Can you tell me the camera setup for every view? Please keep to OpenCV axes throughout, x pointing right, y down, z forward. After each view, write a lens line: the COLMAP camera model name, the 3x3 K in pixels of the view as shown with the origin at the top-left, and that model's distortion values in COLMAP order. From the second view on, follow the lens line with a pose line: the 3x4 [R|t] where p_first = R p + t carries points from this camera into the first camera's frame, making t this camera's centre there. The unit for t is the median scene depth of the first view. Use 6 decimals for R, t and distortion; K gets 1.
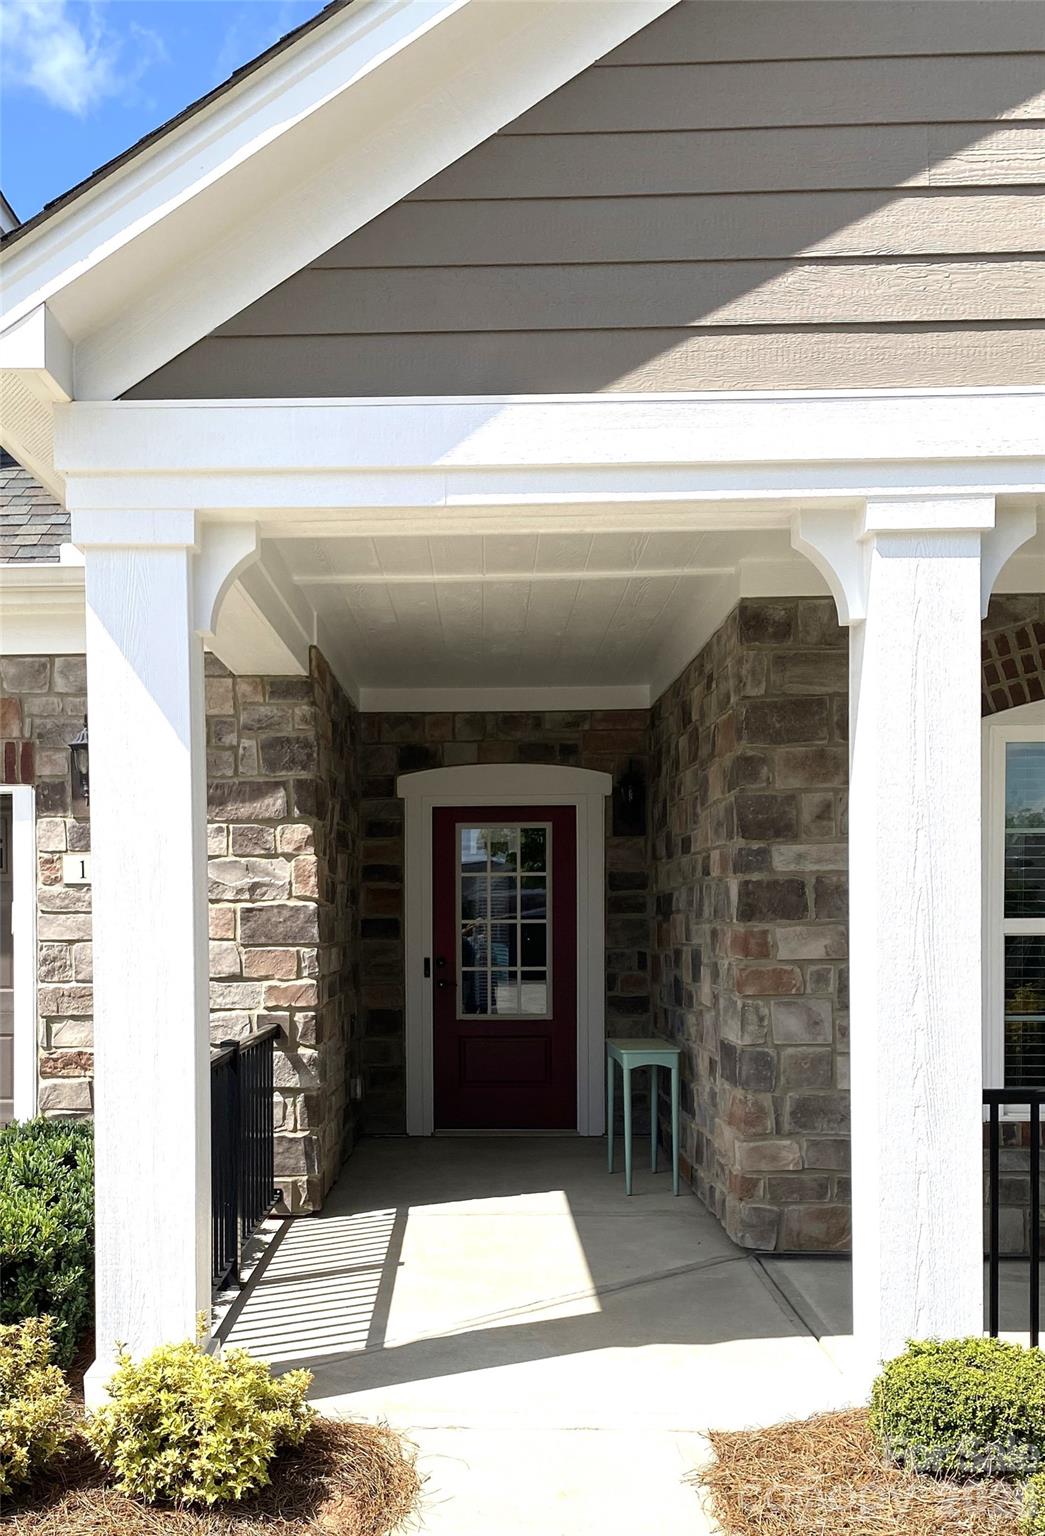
lens RADIAL K [[1500.8, 0, 472.2], [0, 1500.8, 966.6], [0, 0, 1]] dist [0.115958, -0.202301]
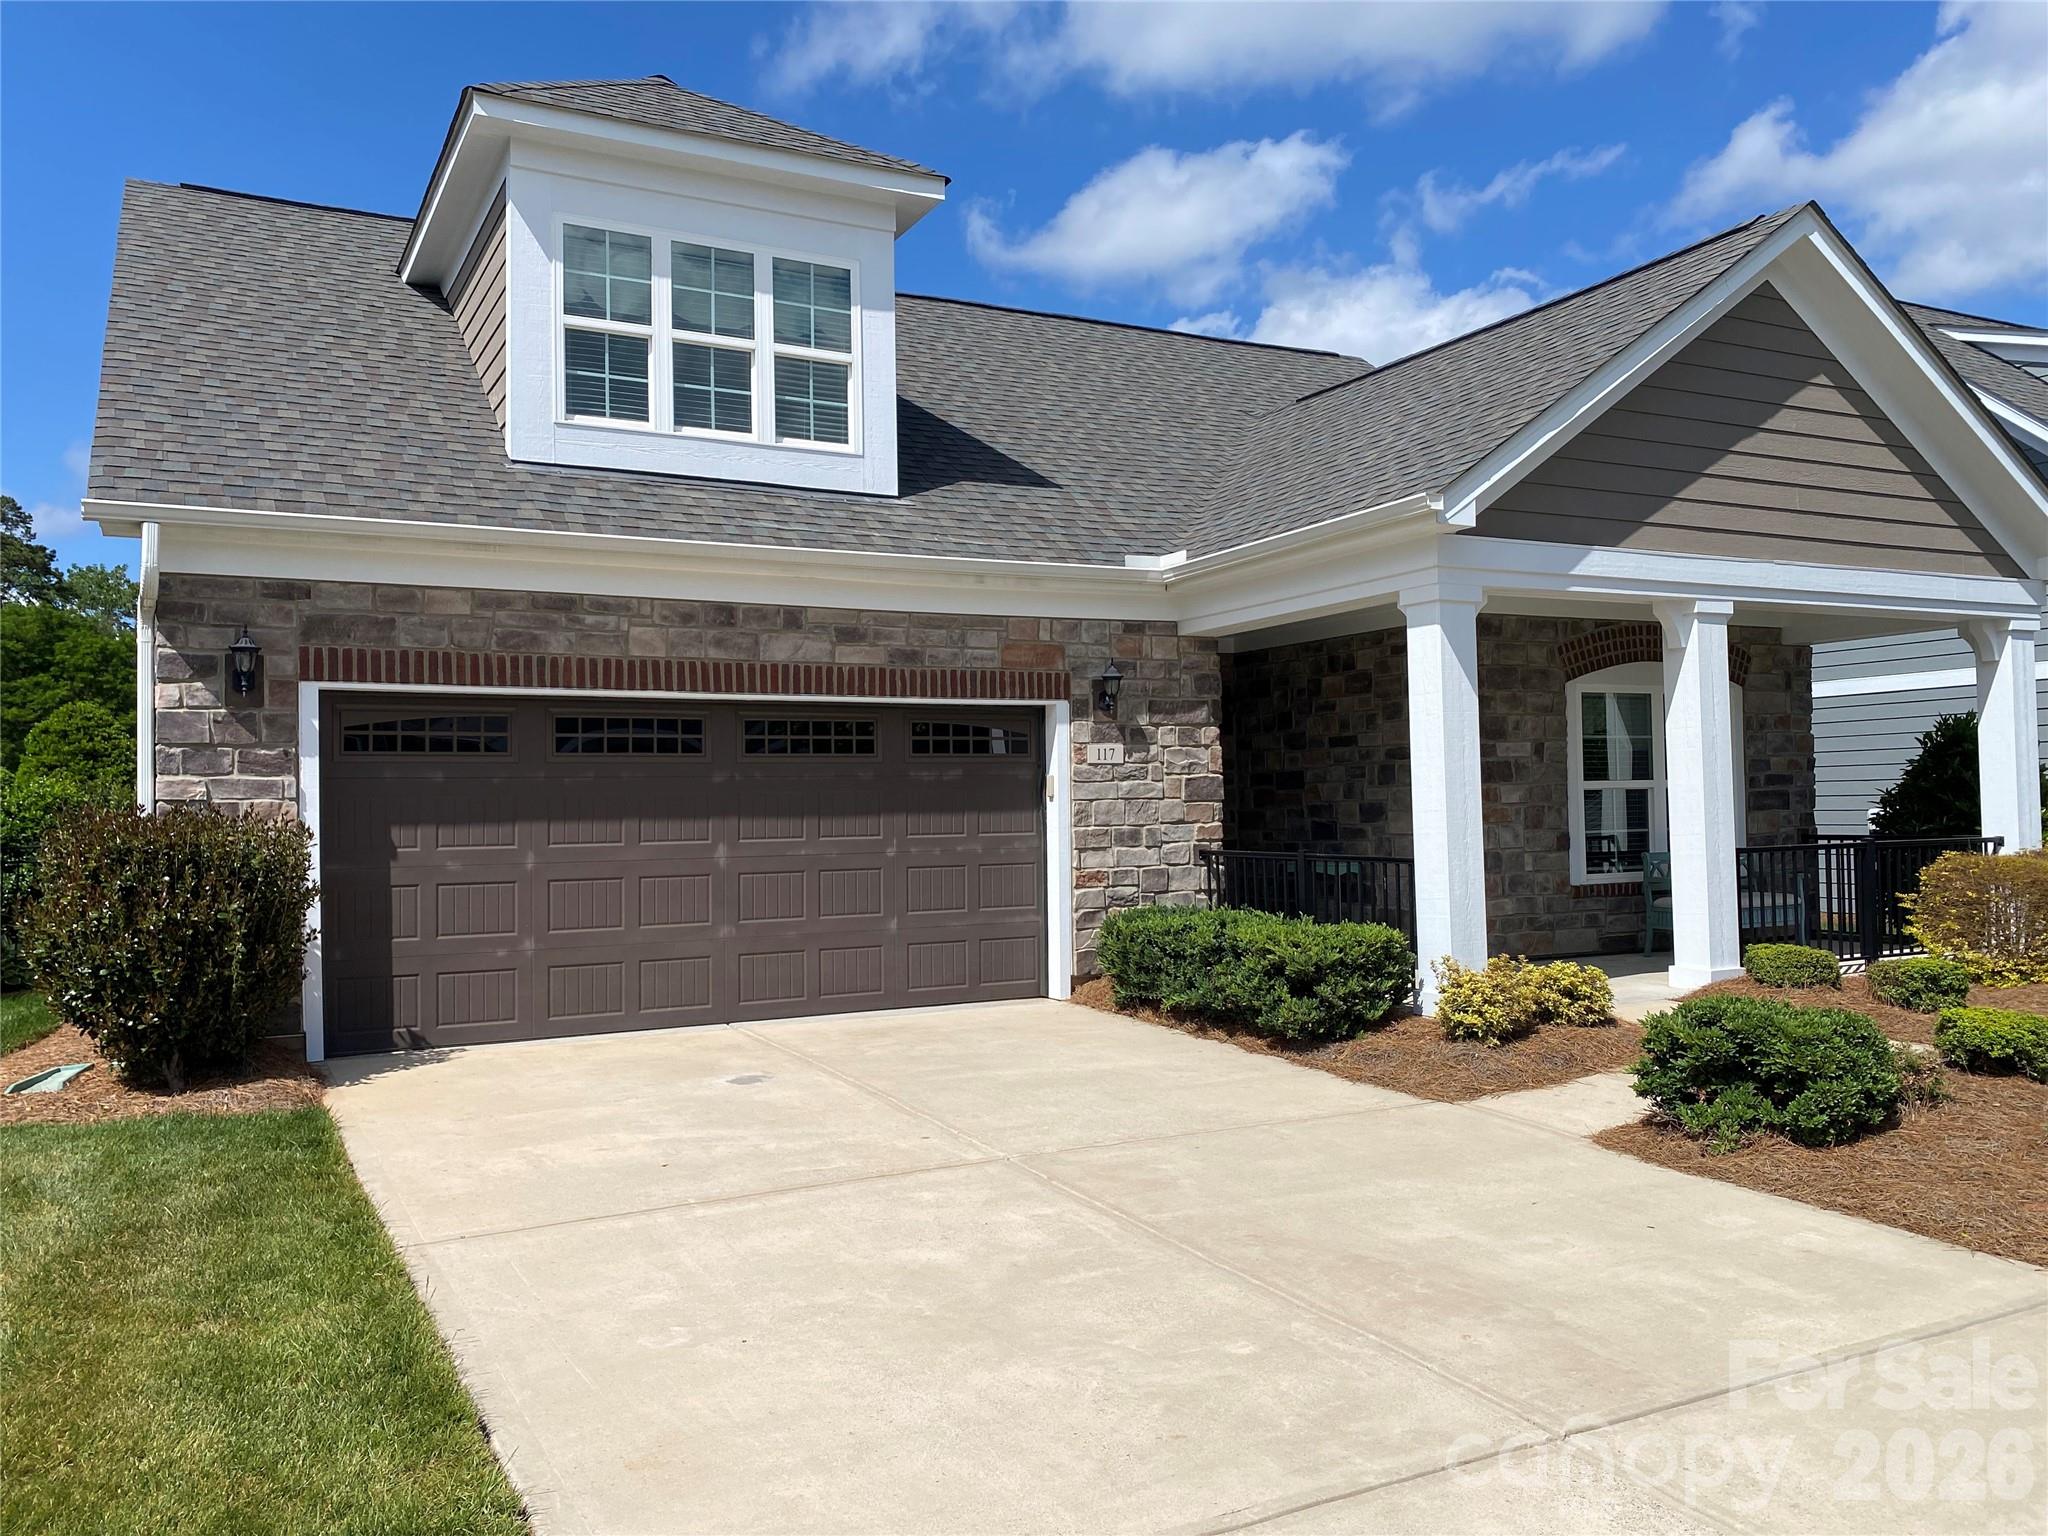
lens RADIAL K [[1572.7, 0, 1060.2], [0, 1572.7, 774.6], [0, 0, 1]] dist [0.142507, -0.280046]
pose [[0.868650, -0.000934, 0.495426, -1.110773], [0.029882, 0.998276, -0.050512, 0.038571], [-0.494525, 0.058681, 0.867180, -0.400808]]
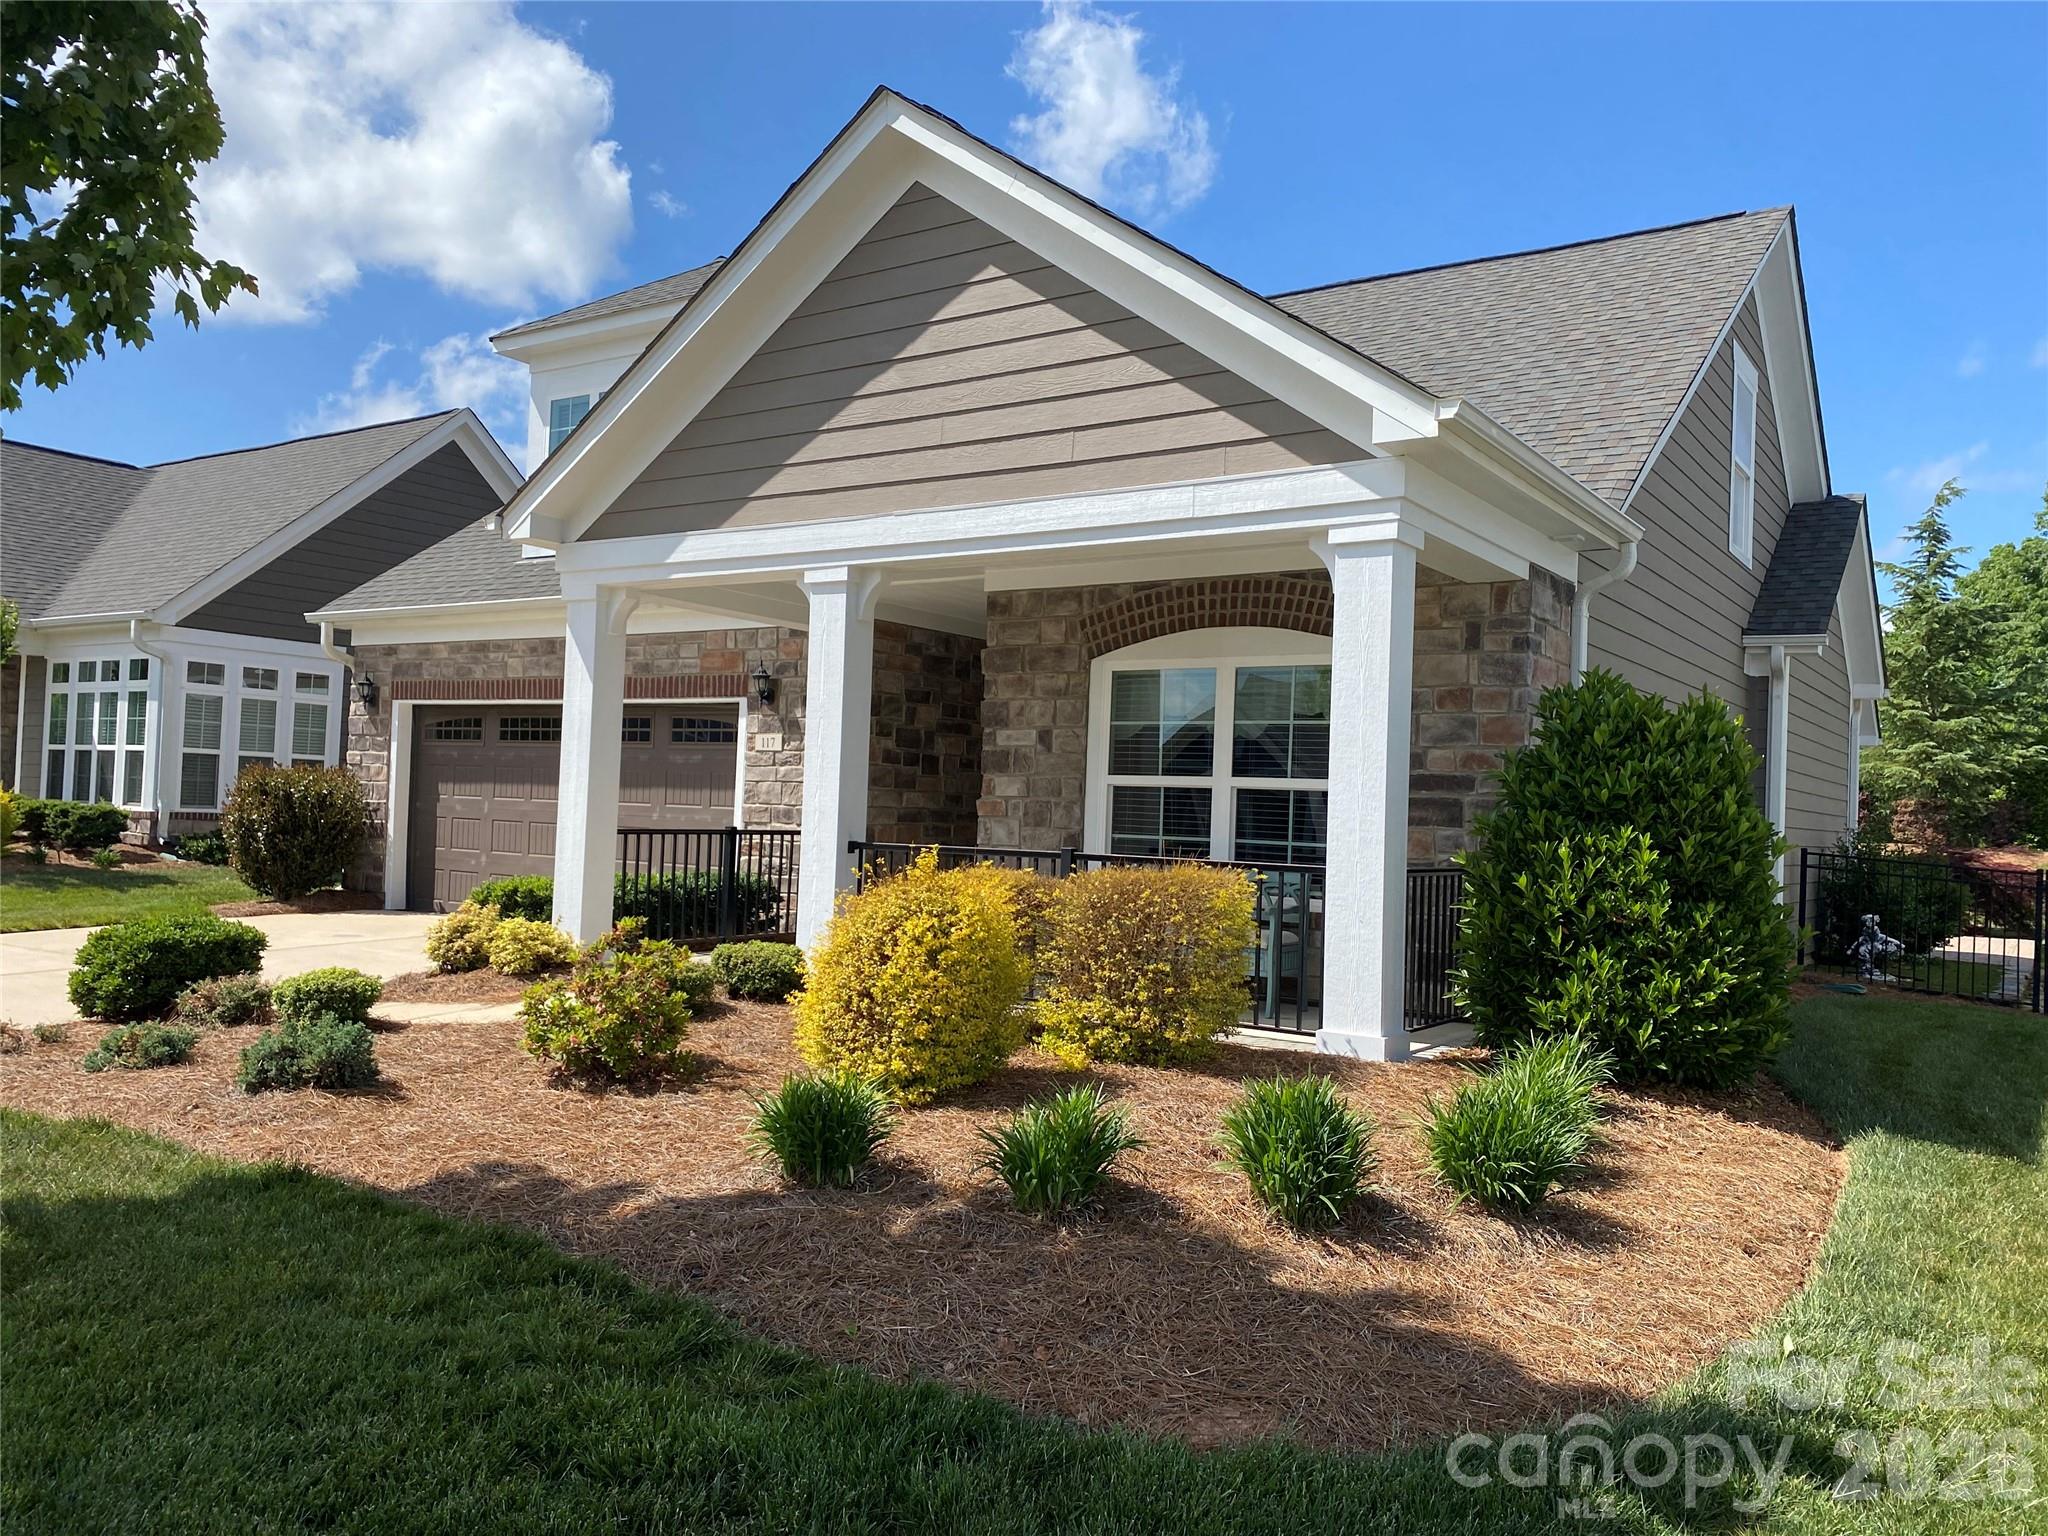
lens RADIAL K [[1572.7, 0, 1060.2], [0, 1572.7, 774.6], [0, 0, 1]] dist [0.142507, -0.280046]
pose [[0.846087, 0.021273, -0.532620, 1.081665], [-0.055731, 0.997257, -0.048700, 0.048487], [0.530124, 0.070888, 0.844952, -0.435856]]
